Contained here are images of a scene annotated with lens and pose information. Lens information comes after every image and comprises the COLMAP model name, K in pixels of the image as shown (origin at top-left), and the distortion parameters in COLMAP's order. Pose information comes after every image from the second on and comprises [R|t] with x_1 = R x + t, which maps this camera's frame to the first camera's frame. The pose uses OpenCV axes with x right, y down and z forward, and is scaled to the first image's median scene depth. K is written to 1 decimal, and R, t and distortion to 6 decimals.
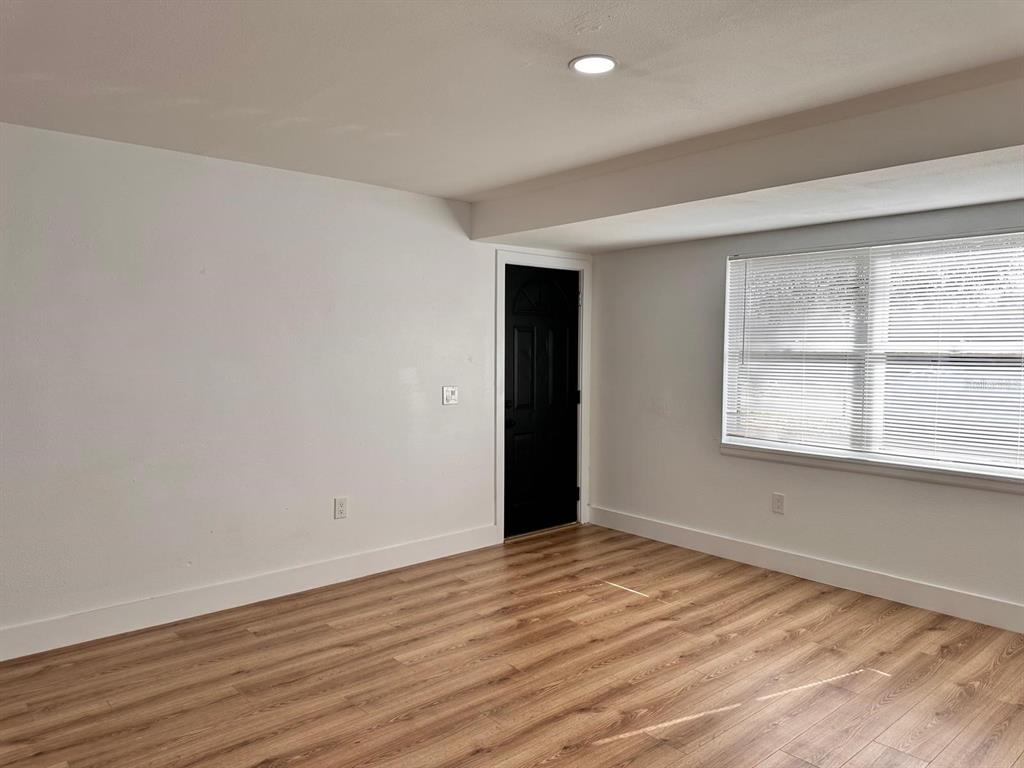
lens RADIAL K [[716.2, 0, 515.8], [0, 716.2, 380.9], [0, 0, 1]] dist [0.032860, -0.013368]
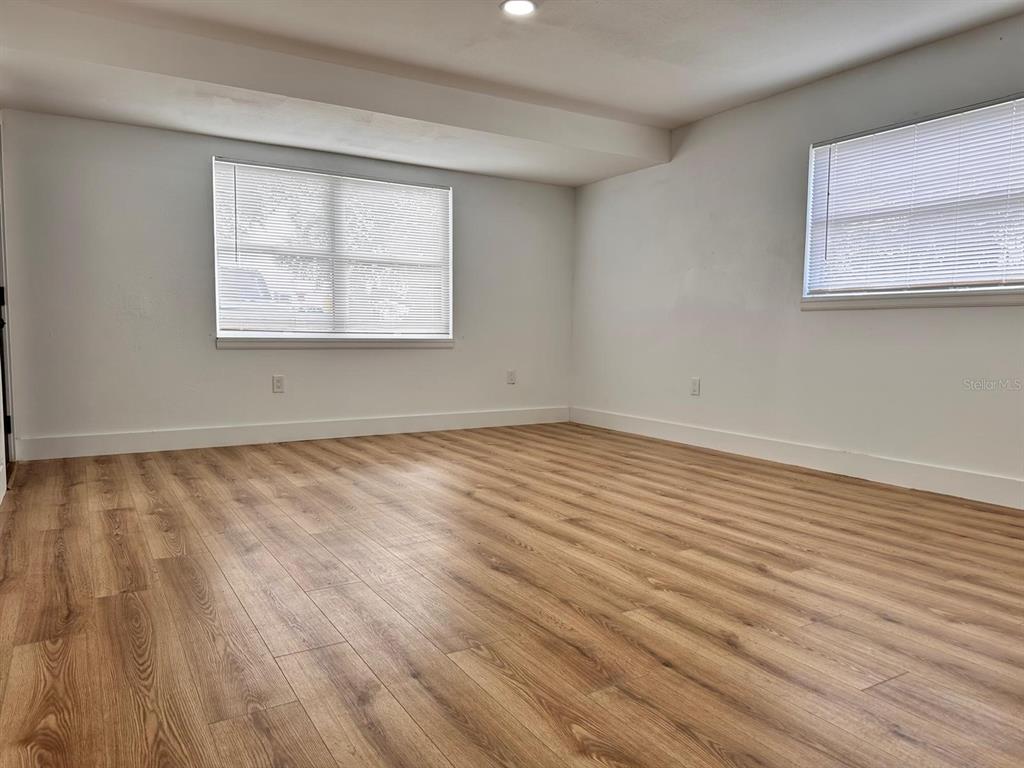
lens RADIAL K [[716.2, 0, 505.2], [0, 716.2, 388.4], [0, 0, 1]] dist [0.032860, -0.013368]
pose [[0.181157, -0.080782, 0.980131, -1.088273], [0.042834, 0.996323, 0.074200, 0.164926], [-0.982521, 0.028541, 0.183952, 0.659229]]
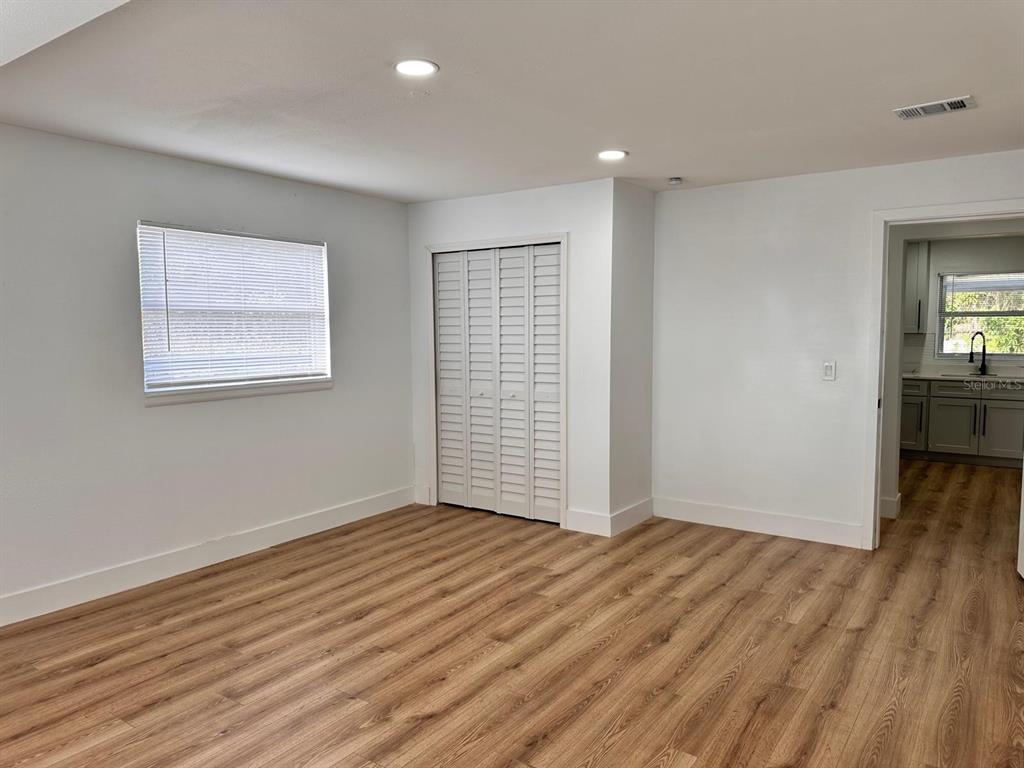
lens RADIAL K [[716.2, 0, 510.0], [0, 716.2, 386.4], [0, 0, 1]] dist [0.032860, -0.013368]
pose [[-0.970728, 0.019911, -0.239356, 0.198144], [-0.014056, 0.990140, 0.139372, -0.094068], [0.239771, 0.138656, -0.960877, 1.772289]]
